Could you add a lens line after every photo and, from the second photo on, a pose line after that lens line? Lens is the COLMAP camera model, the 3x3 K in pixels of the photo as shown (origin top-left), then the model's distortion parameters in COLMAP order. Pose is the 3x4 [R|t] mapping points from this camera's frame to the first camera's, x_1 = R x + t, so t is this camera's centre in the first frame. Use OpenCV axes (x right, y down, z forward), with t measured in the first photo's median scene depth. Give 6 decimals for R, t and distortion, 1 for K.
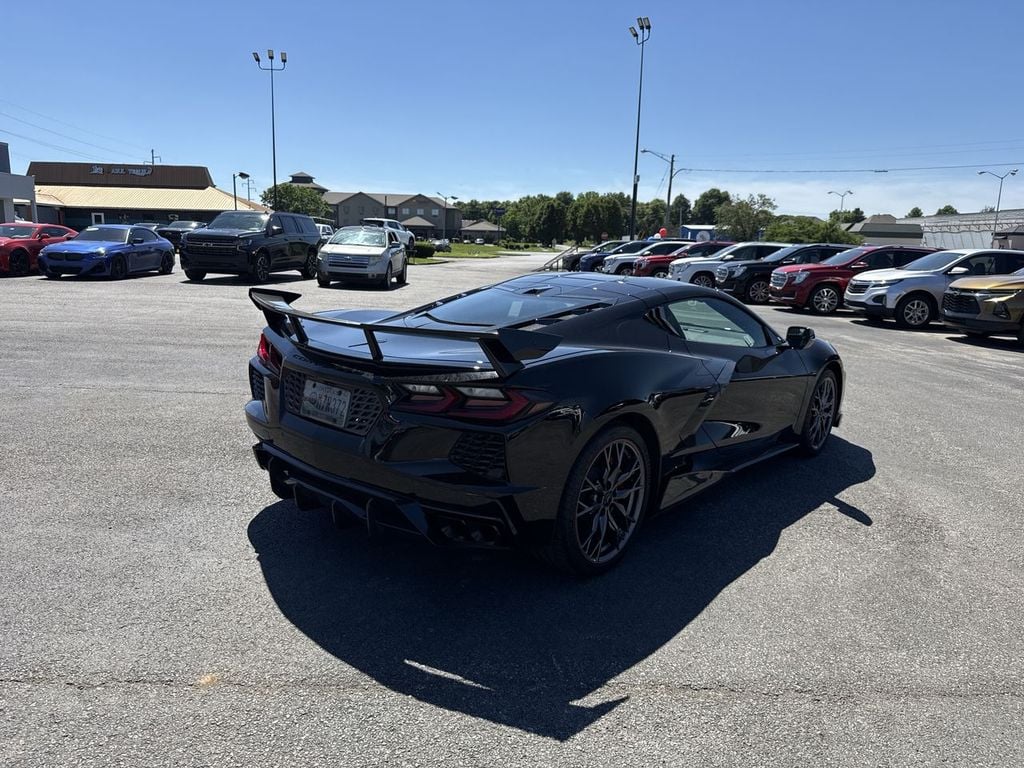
lens RADIAL K [[717.1, 0, 506.8], [0, 717.1, 383.7], [0, 0, 1]] dist [0.064299, -0.101498]
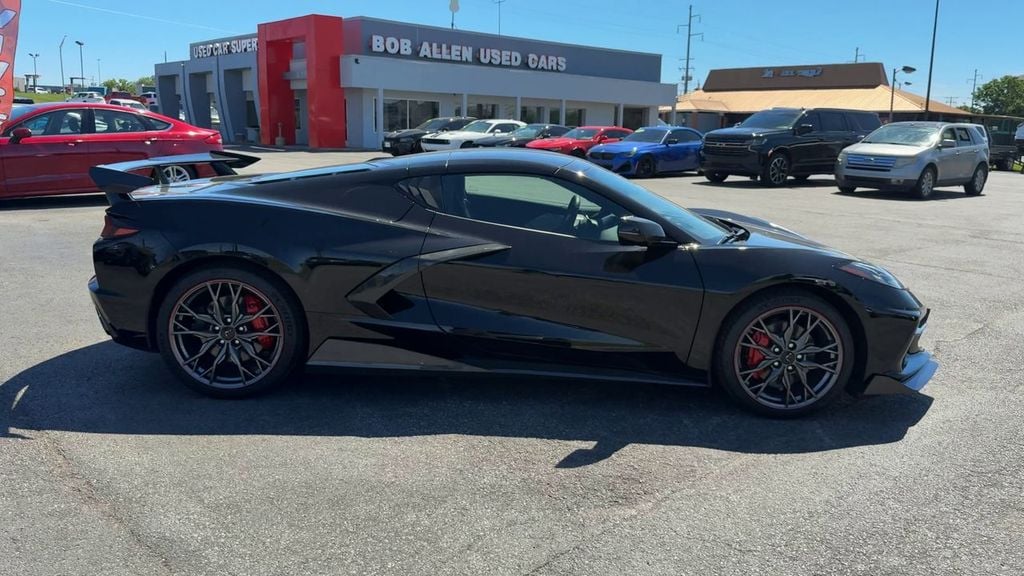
lens RADIAL K [[818.4, 0, 512.0], [0, 818.4, 288.0], [0, 0, 1]] dist [0.082742, -0.165349]
pose [[0.657409, 0.126234, -0.742885, 0.220664], [-0.147380, 0.988368, 0.037525, -0.003740], [0.738981, 0.084817, 0.668366, 0.073469]]
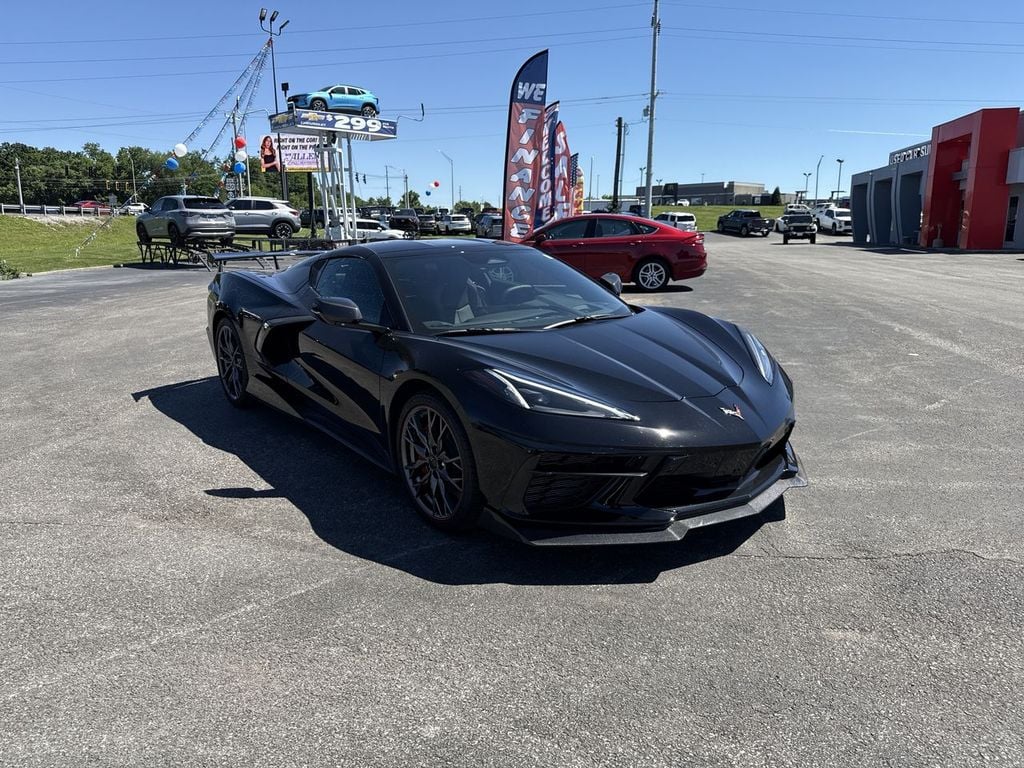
lens RADIAL K [[736.7, 0, 526.9], [0, 736.7, 379.7], [0, 0, 1]] dist [0.067842, -0.114042]
pose [[-0.194833, 0.165435, -0.966784, 0.272266], [-0.192384, 0.960081, 0.203059, -0.046321], [0.961784, 0.225557, -0.155228, 0.310786]]
